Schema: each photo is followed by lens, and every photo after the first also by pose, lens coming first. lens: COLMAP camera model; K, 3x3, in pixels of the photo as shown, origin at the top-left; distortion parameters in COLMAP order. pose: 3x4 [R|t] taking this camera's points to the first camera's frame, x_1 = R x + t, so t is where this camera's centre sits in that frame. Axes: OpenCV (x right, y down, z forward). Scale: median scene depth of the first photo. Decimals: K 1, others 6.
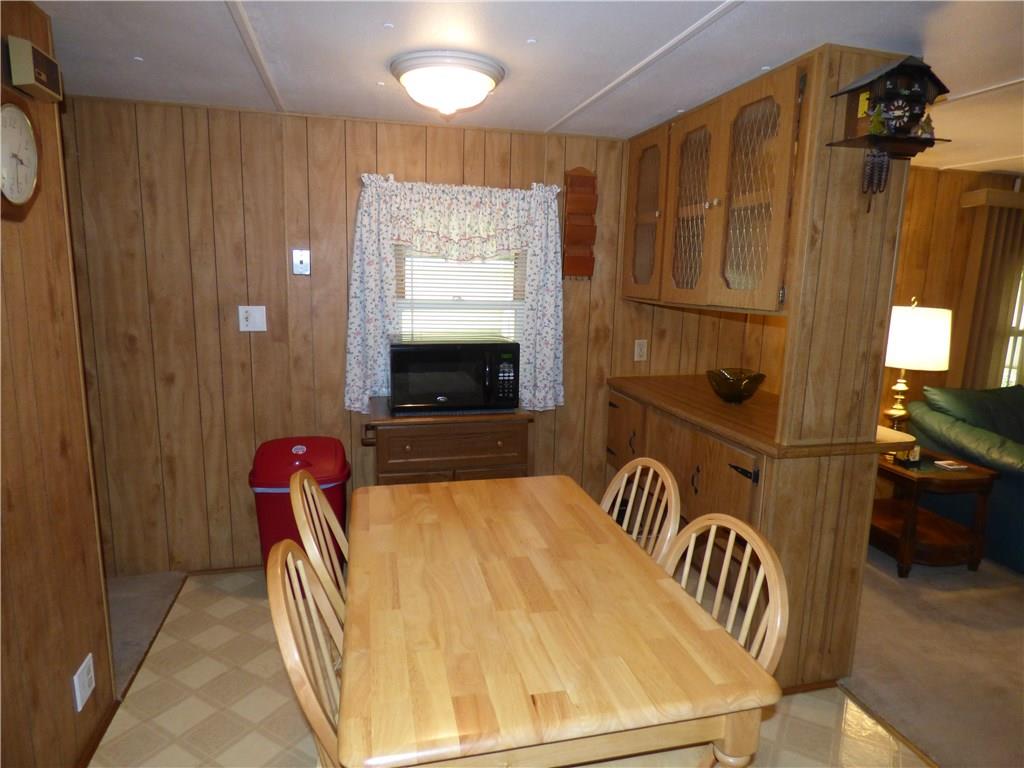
lens RADIAL K [[629.3, 0, 516.0], [0, 629.3, 381.9], [0, 0, 1]] dist [-0.012161, -0.000591]
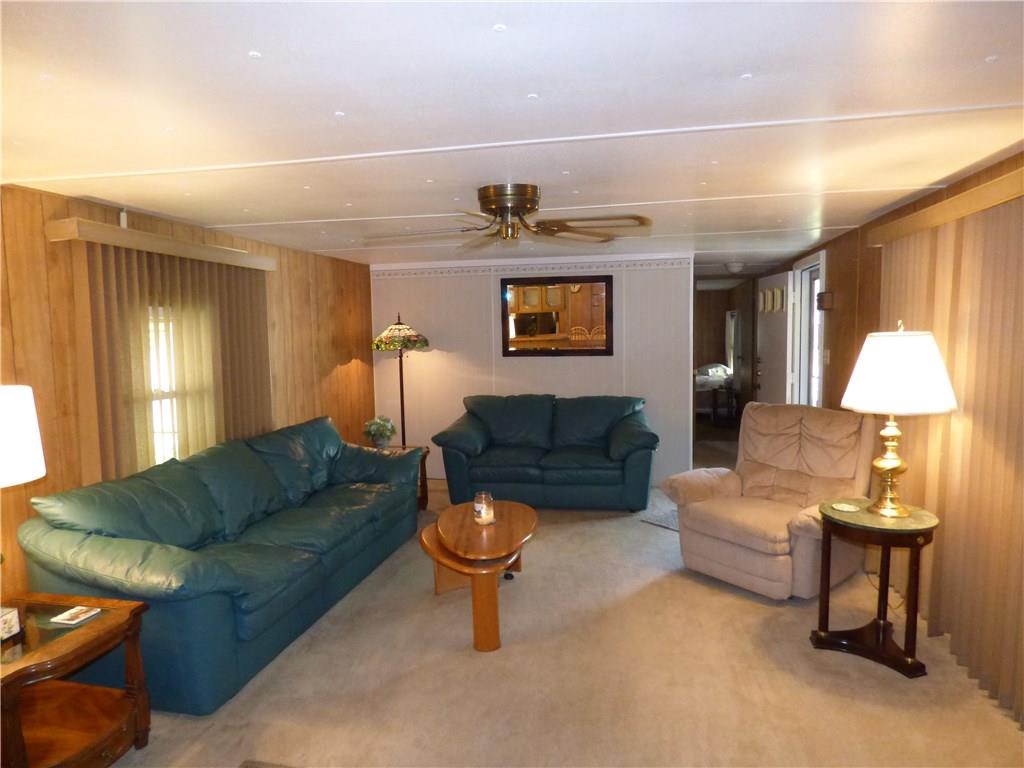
lens RADIAL K [[629.3, 0, 516.0], [0, 629.3, 381.9], [0, 0, 1]] dist [-0.012161, -0.000591]
pose [[0.444019, -0.115389, 0.888556, 0.311350], [0.186260, 0.981897, 0.034434, -0.042826], [-0.876444, 0.150213, 0.457473, 0.226757]]
